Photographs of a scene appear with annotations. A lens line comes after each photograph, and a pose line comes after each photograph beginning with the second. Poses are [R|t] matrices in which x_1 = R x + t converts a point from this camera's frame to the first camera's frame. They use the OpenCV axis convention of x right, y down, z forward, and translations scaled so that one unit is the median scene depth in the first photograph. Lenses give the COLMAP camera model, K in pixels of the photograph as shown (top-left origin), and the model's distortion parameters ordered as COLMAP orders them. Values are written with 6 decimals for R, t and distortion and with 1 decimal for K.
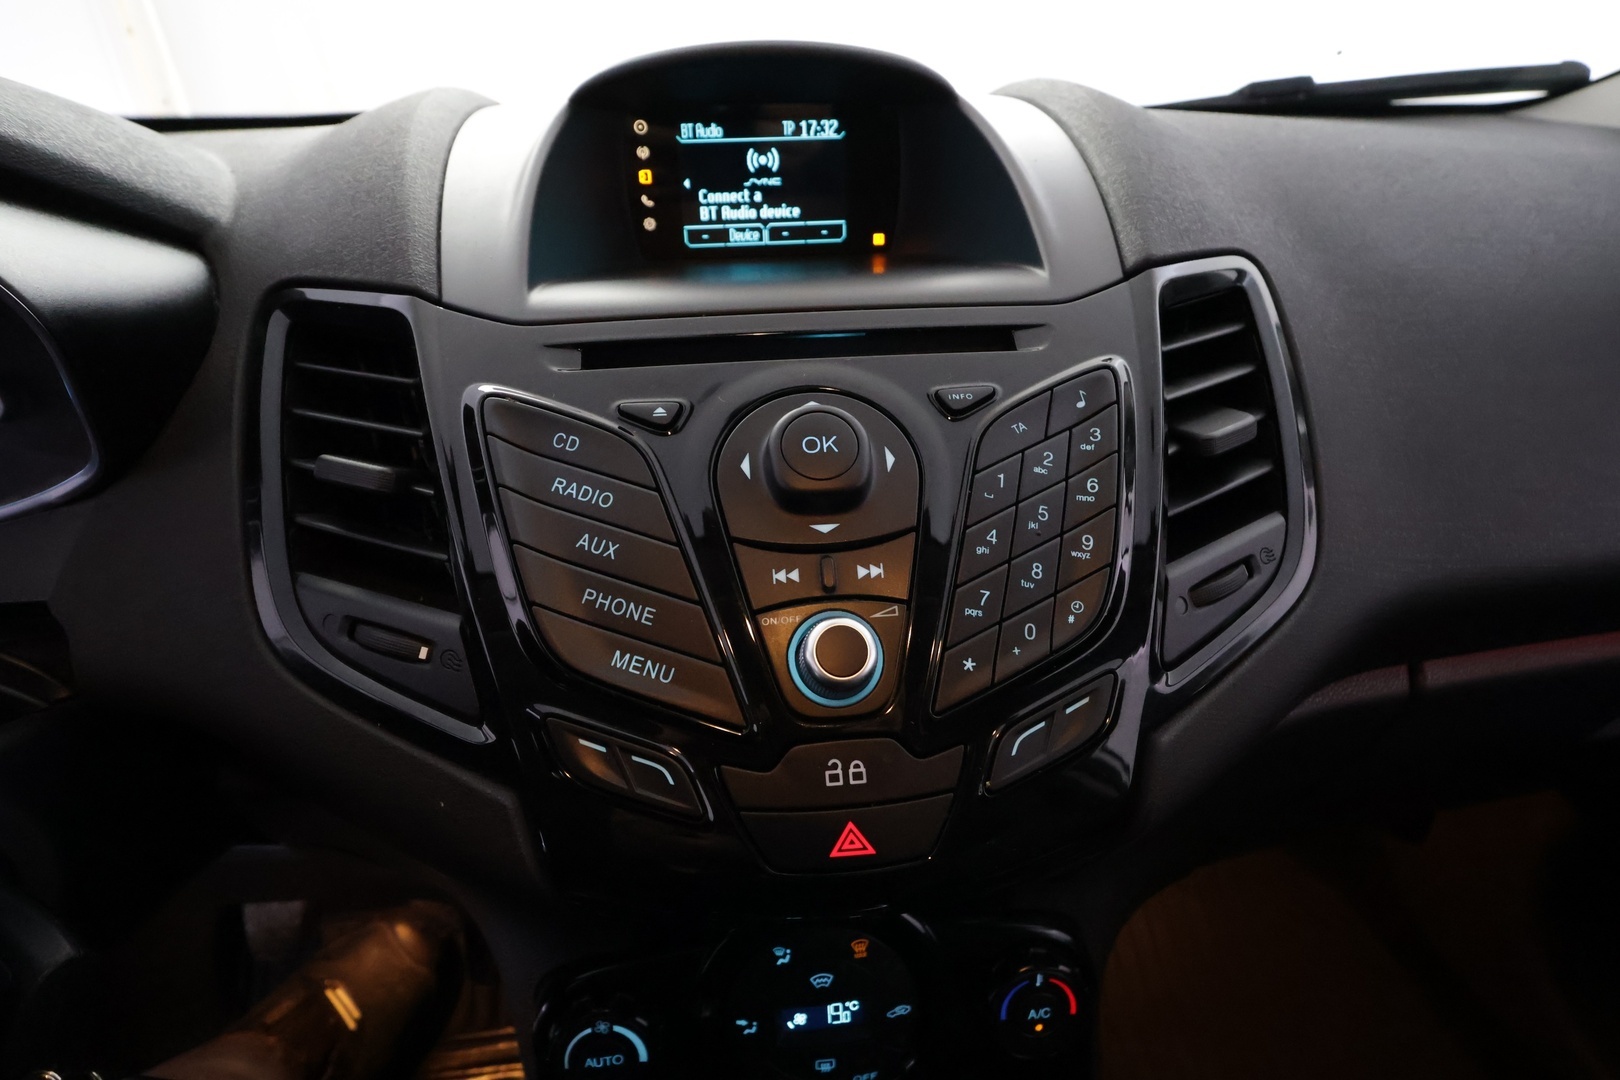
lens RADIAL K [[836.9, 0, 810.2], [0, 836.9, 568.6], [0, 0, 1]] dist [-0.004911, -0.000863]
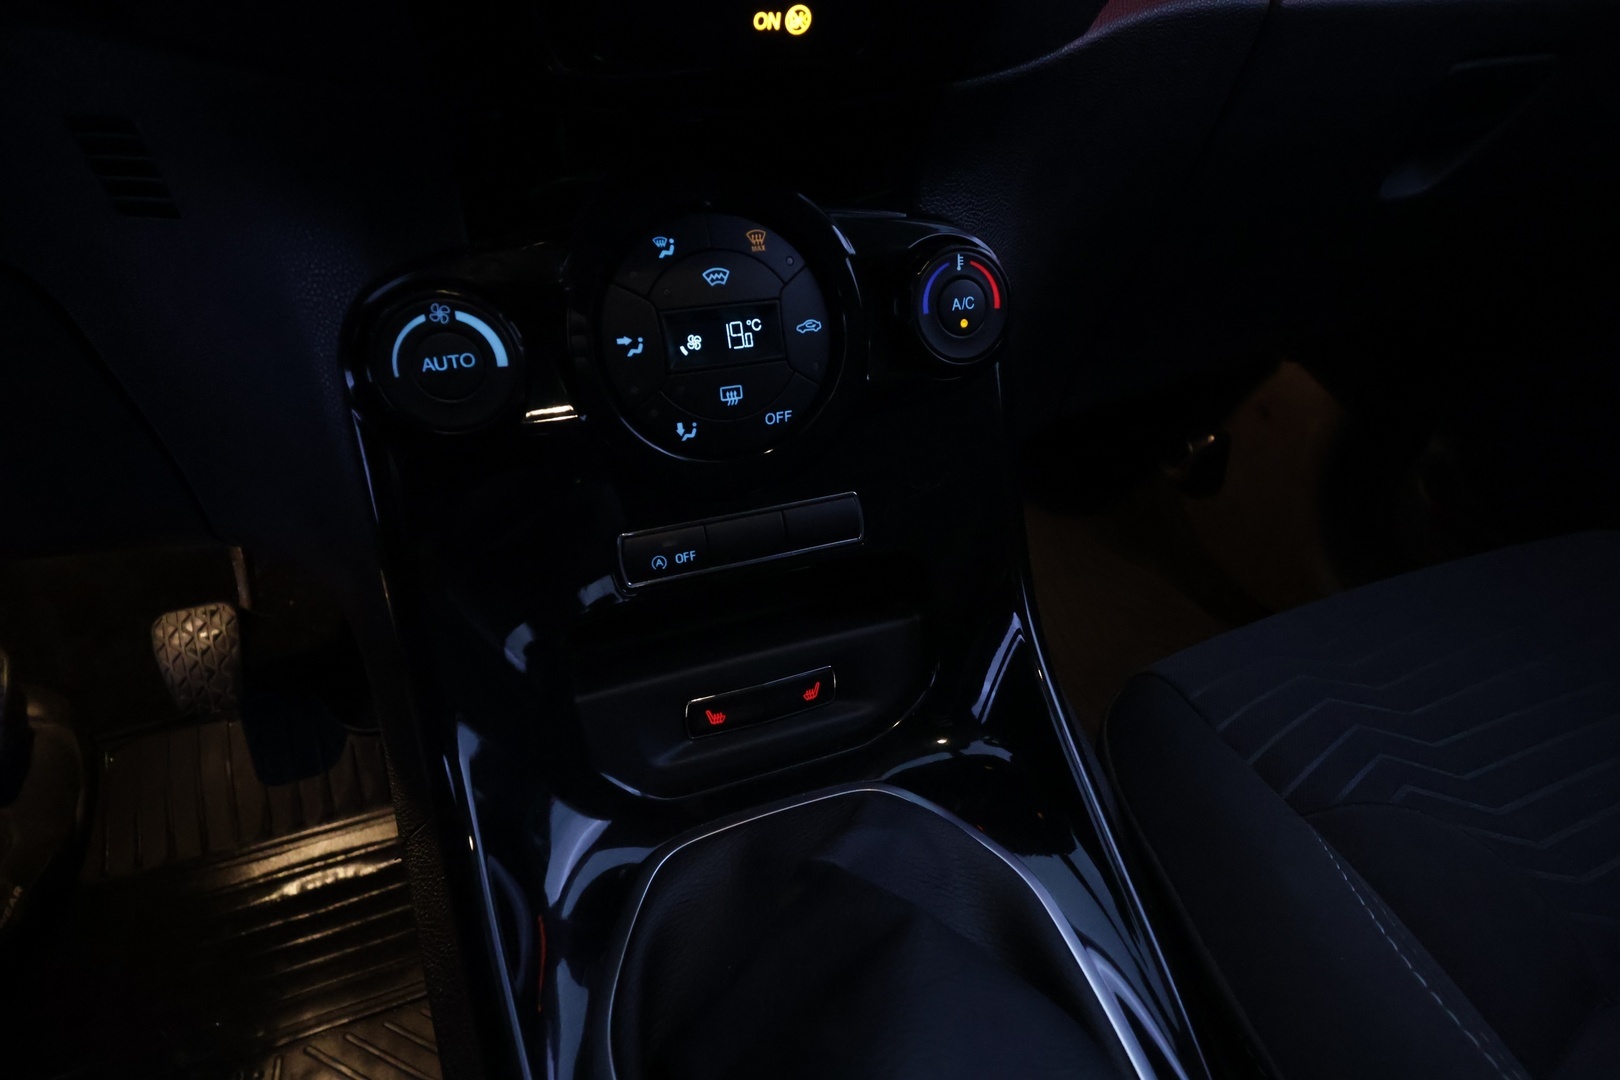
lens RADIAL K [[836.9, 0, 810.2], [0, 836.9, 568.6], [0, 0, 1]] dist [-0.004911, -0.000863]
pose [[0.961897, -0.123717, 0.243822, -0.133475], [0.109576, 0.991455, 0.070785, 0.727494], [-0.250496, -0.041371, 0.967233, 0.167619]]
